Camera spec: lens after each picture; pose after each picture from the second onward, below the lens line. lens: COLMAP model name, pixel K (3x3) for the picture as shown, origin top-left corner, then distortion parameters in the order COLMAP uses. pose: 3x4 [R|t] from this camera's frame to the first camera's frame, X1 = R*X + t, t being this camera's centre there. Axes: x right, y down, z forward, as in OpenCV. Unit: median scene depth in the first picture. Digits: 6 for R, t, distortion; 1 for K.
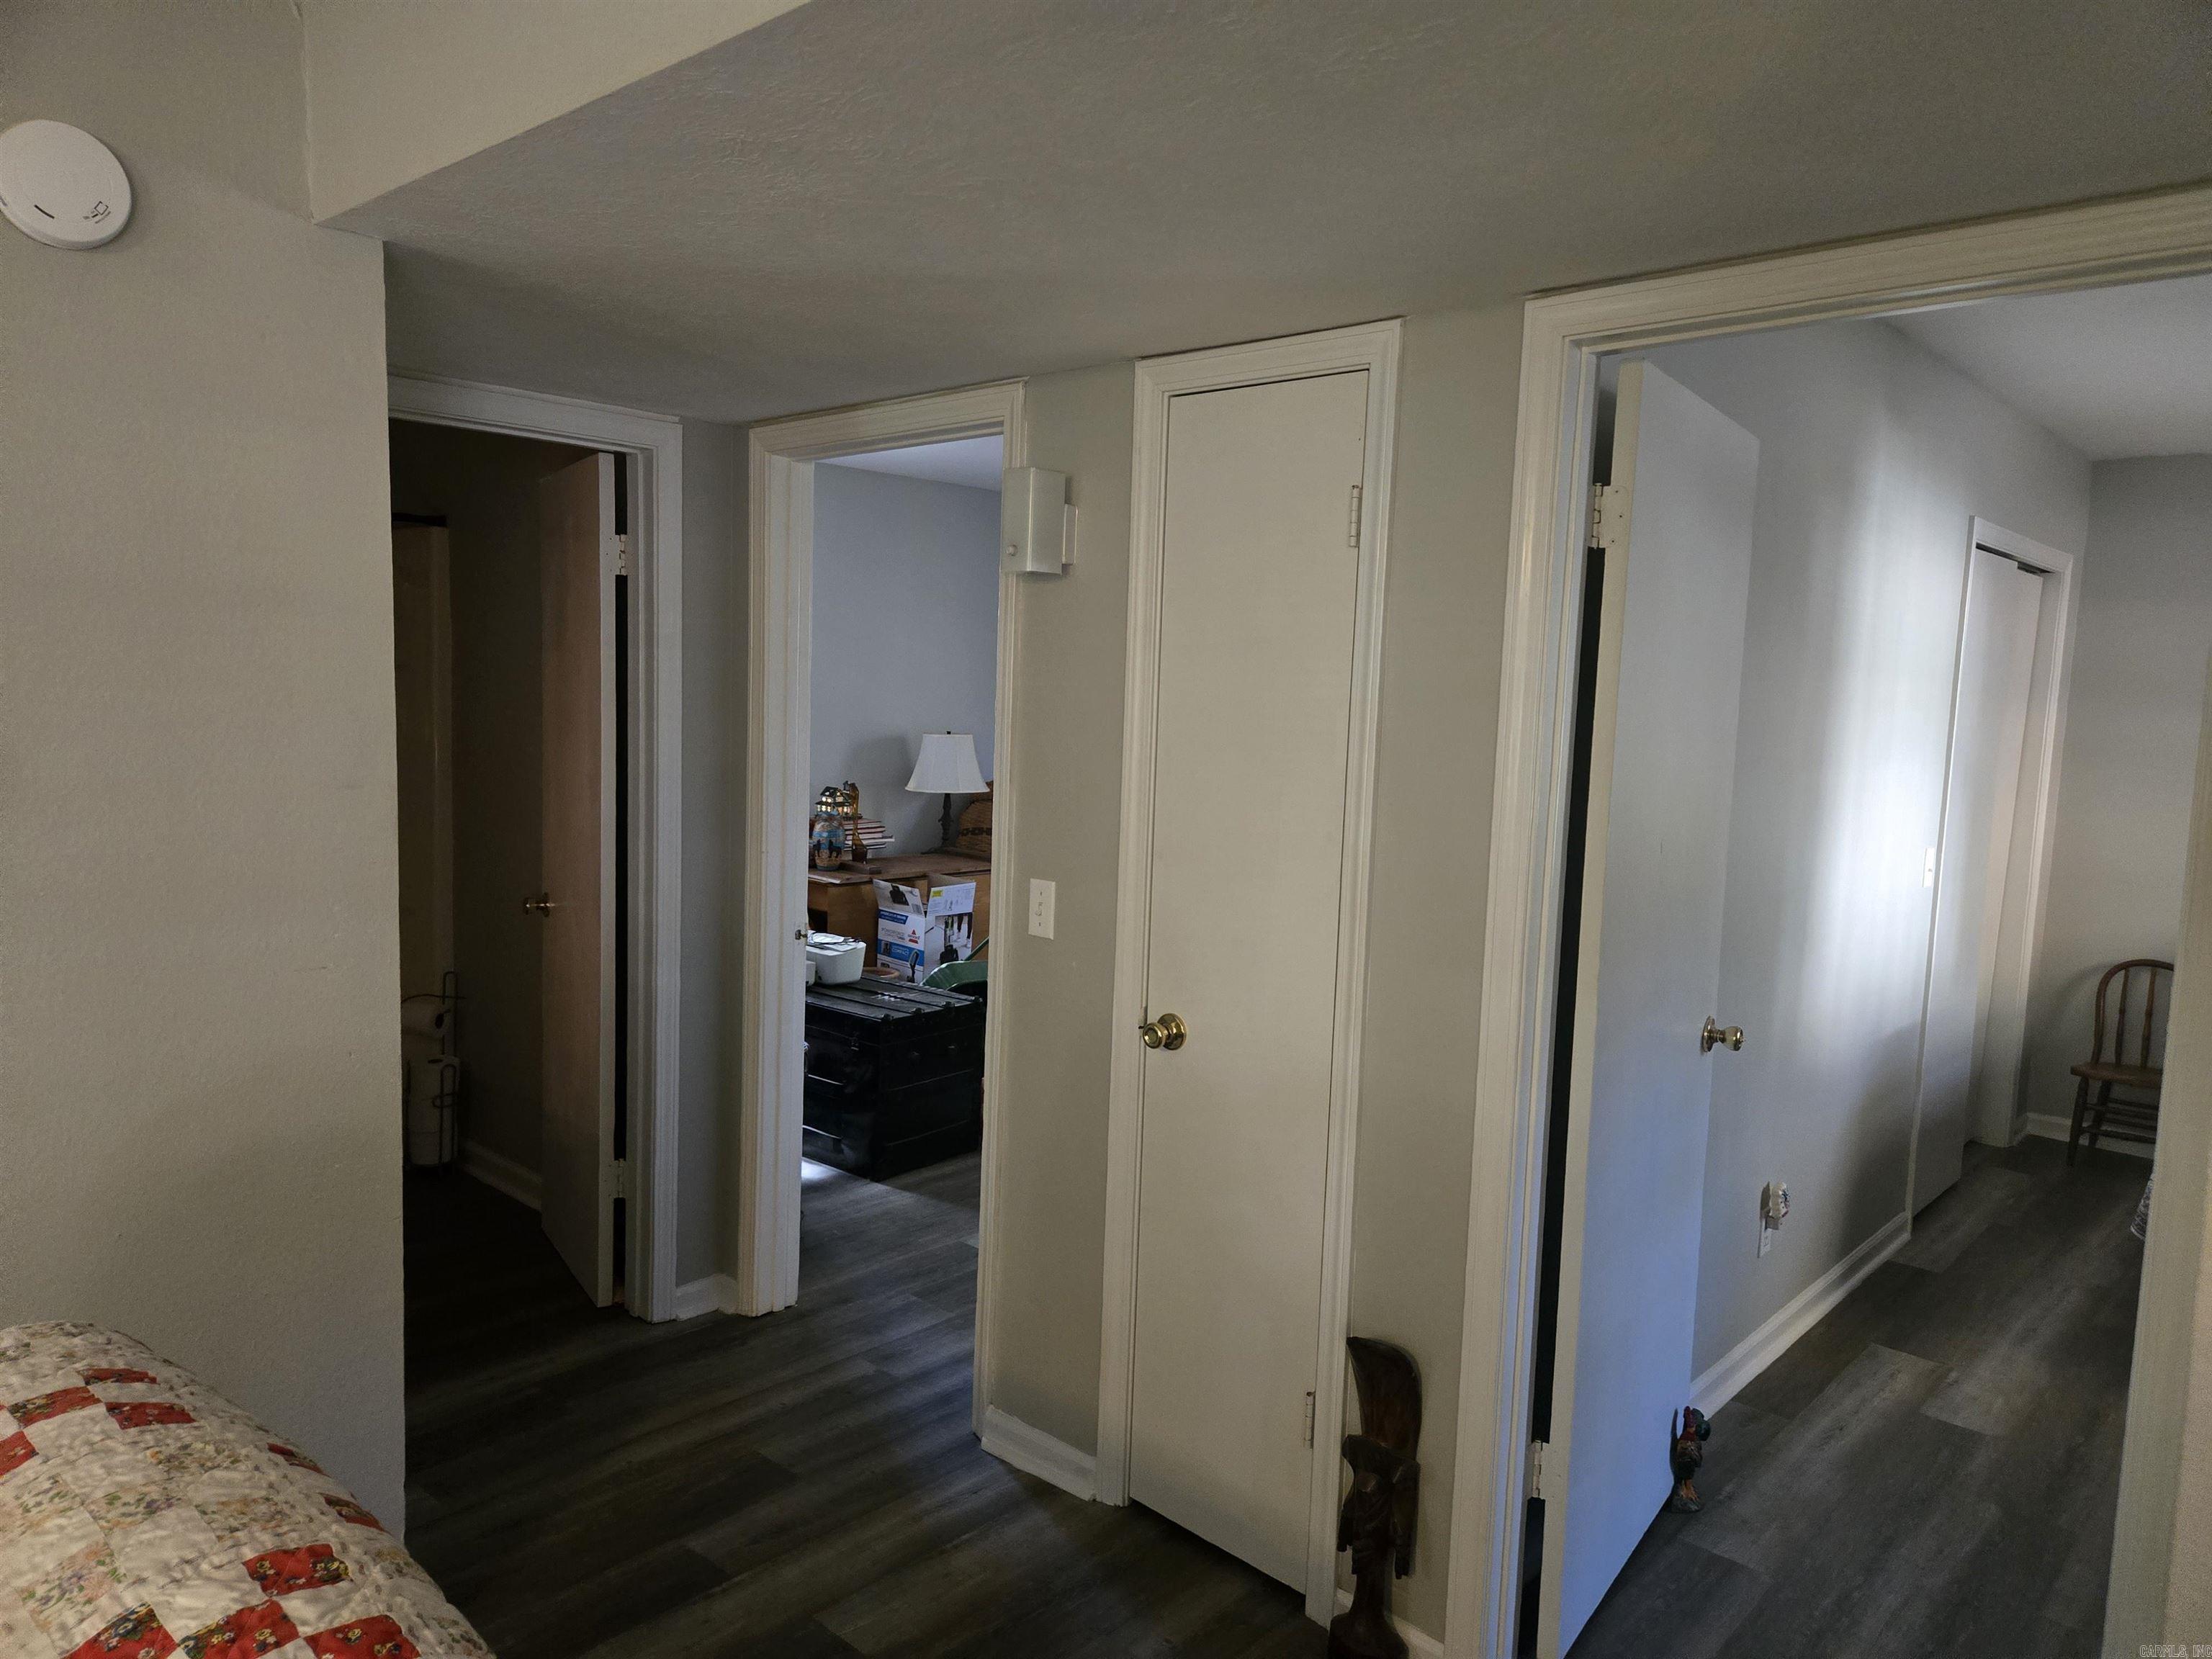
lens RADIAL K [[1466.6, 0, 1106.0], [0, 1466.6, 829.5], [0, 0, 1]] dist [0.036506, -0.002743]
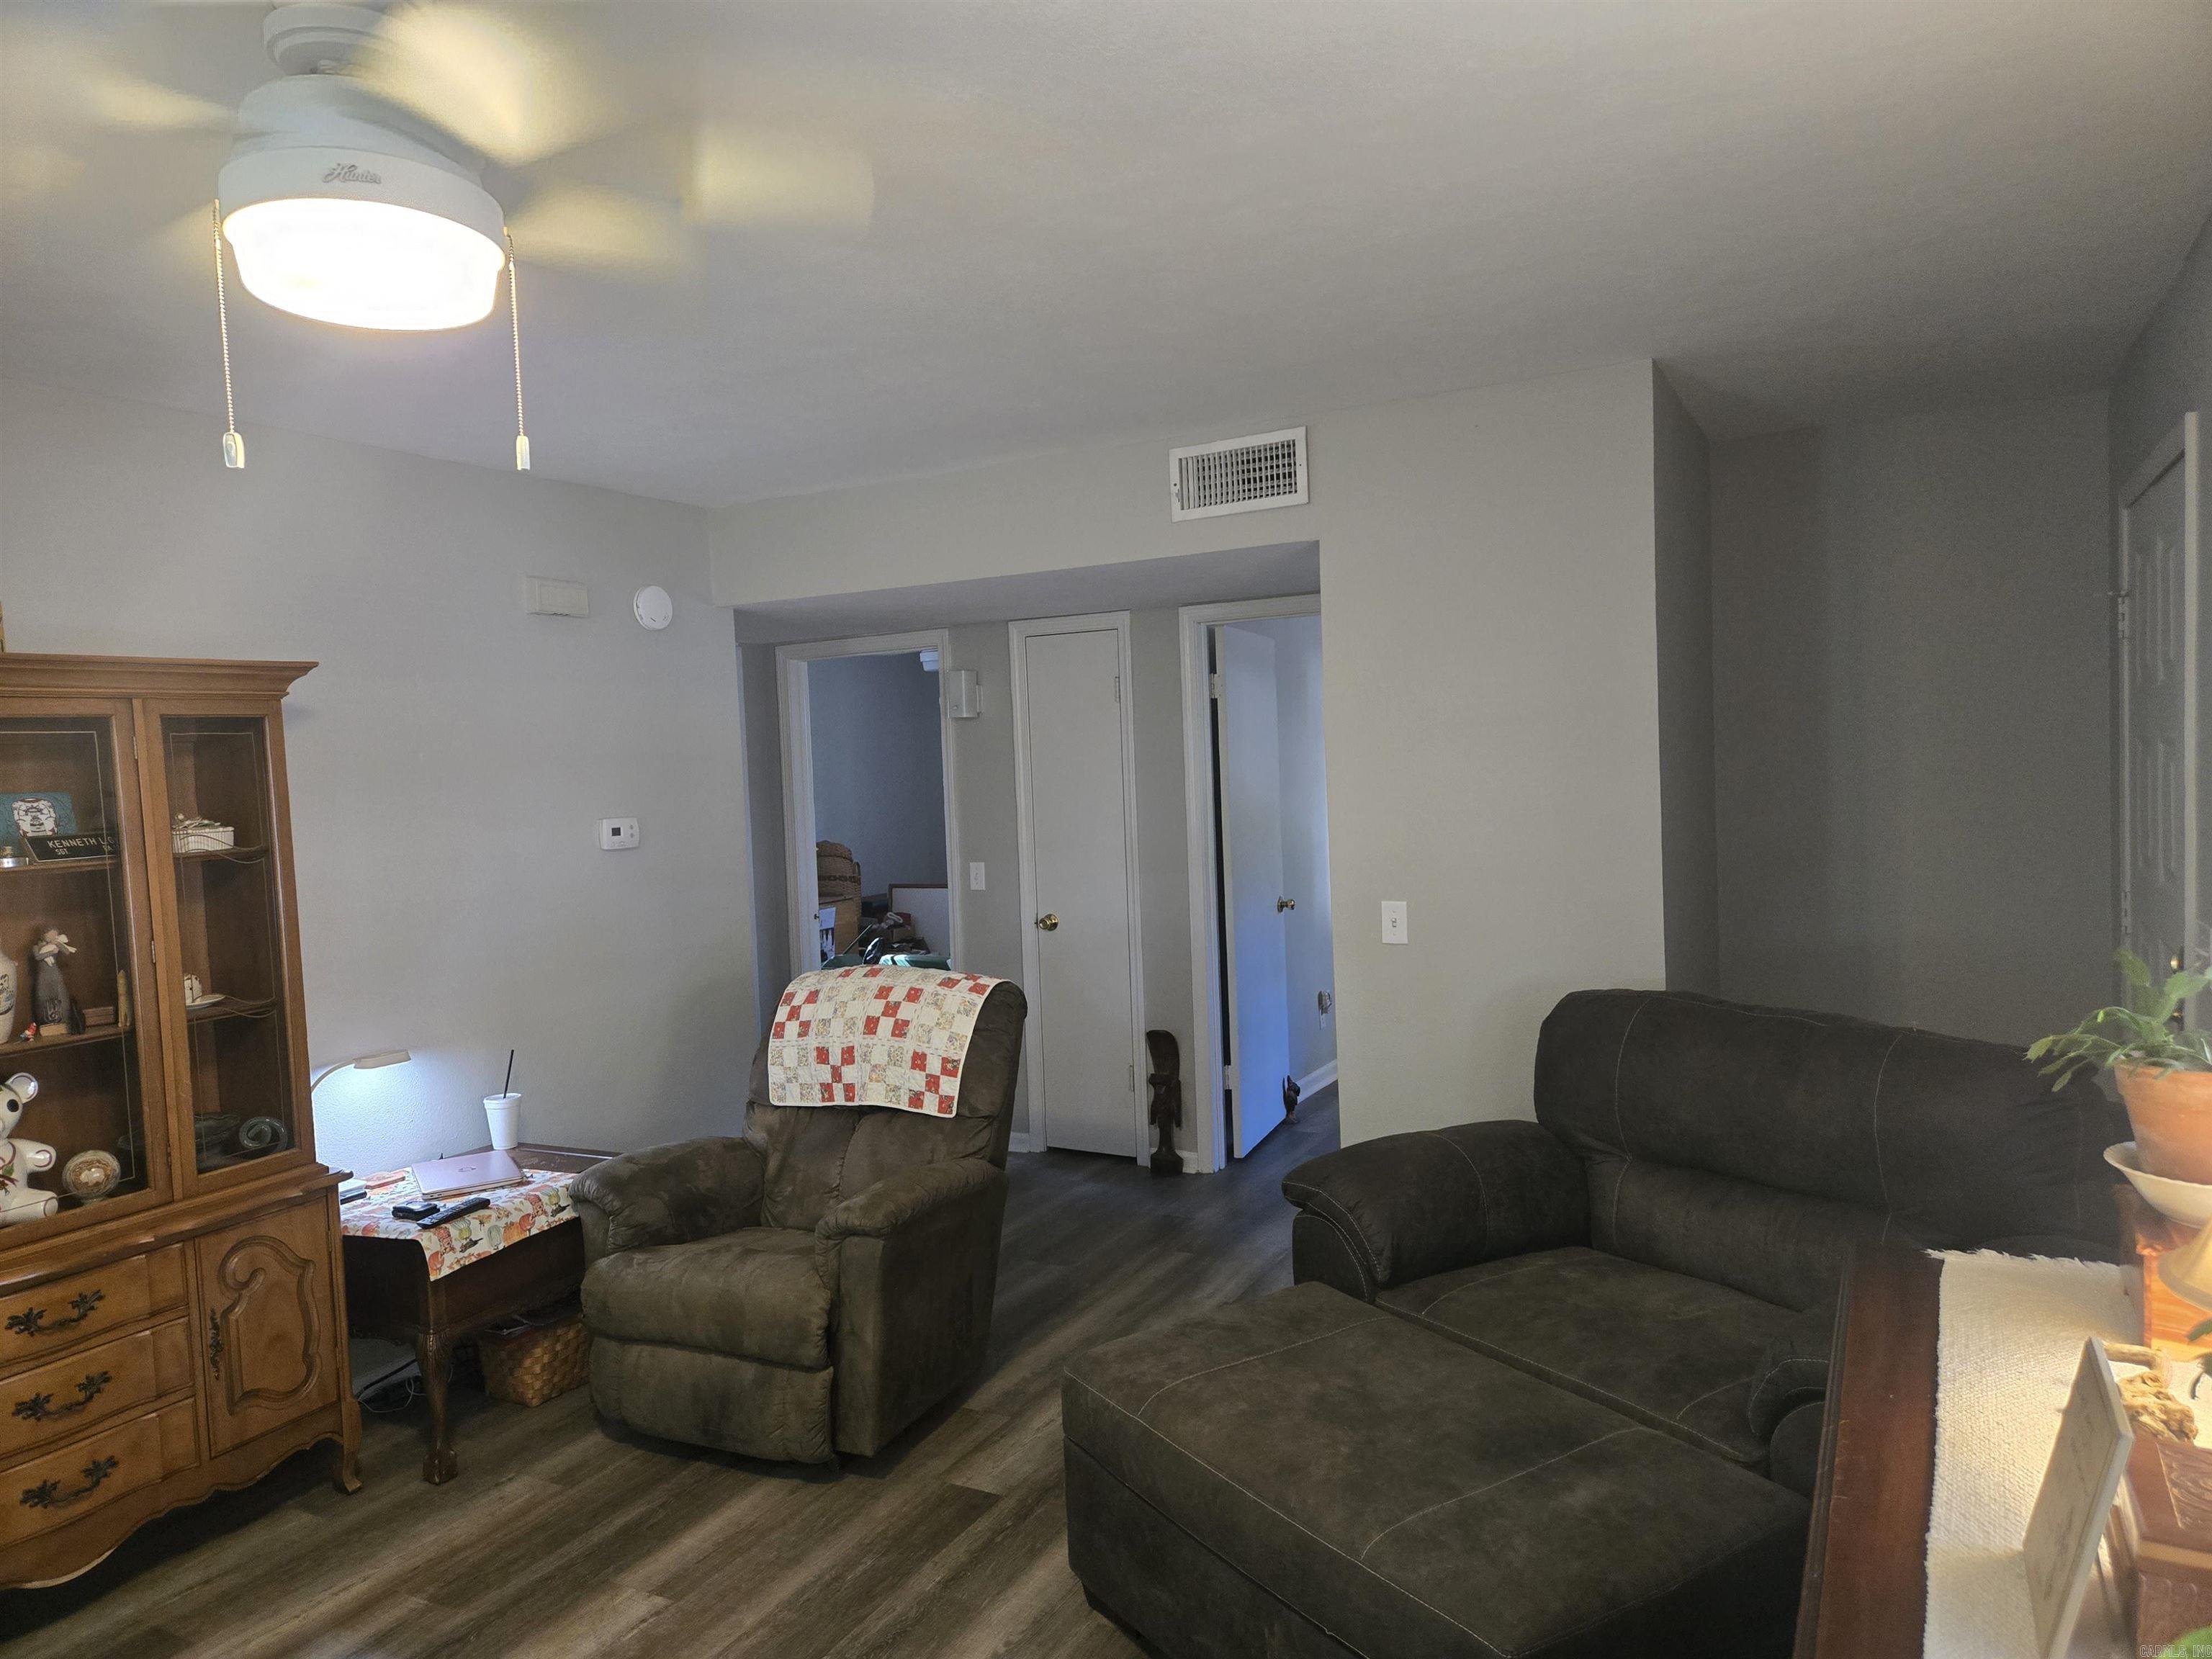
lens RADIAL K [[1466.6, 0, 1106.0], [0, 1466.6, 829.5], [0, 0, 1]] dist [0.036506, -0.002743]
pose [[0.965616, -0.082359, 0.246582, -0.426547], [0.095264, 0.994614, -0.040849, 0.102668], [-0.241889, 0.062935, 0.968261, -1.210409]]
